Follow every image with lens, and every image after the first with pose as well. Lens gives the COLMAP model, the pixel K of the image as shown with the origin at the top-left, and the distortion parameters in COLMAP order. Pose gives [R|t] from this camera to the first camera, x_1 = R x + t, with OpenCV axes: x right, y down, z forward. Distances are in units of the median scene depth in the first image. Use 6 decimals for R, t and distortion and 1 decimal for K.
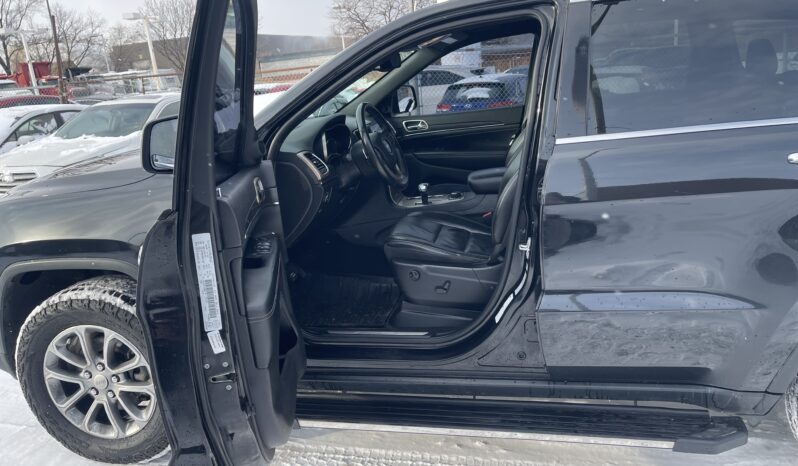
lens RADIAL K [[585.5, 0, 390.4], [0, 585.5, 232.1], [0, 0, 1]] dist [0.112291, -0.130084]
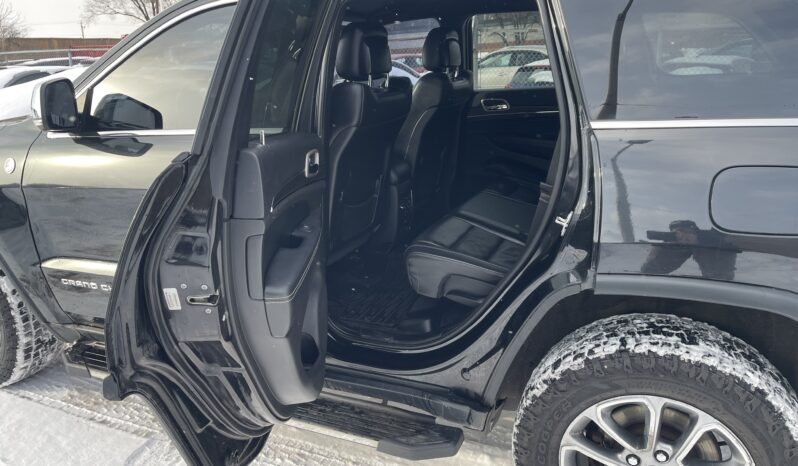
lens RADIAL K [[585.5, 0, 390.4], [0, 585.5, 232.1], [0, 0, 1]] dist [0.112291, -0.130084]
pose [[0.977448, 0.106462, -0.182379, 0.128682], [-0.099091, 0.993867, 0.049088, -0.009887], [0.186486, -0.029909, 0.982002, 0.008188]]
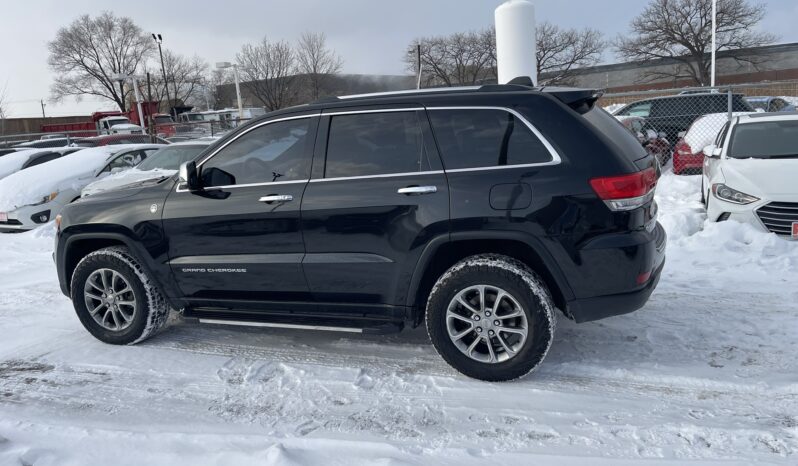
lens RADIAL K [[585.5, 0, 390.4], [0, 585.5, 232.1], [0, 0, 1]] dist [0.112291, -0.130084]
pose [[0.989717, 0.035249, -0.138625, 0.168804], [-0.043168, 0.997578, -0.054538, 0.025806], [0.136367, 0.059961, 0.988842, -0.199829]]
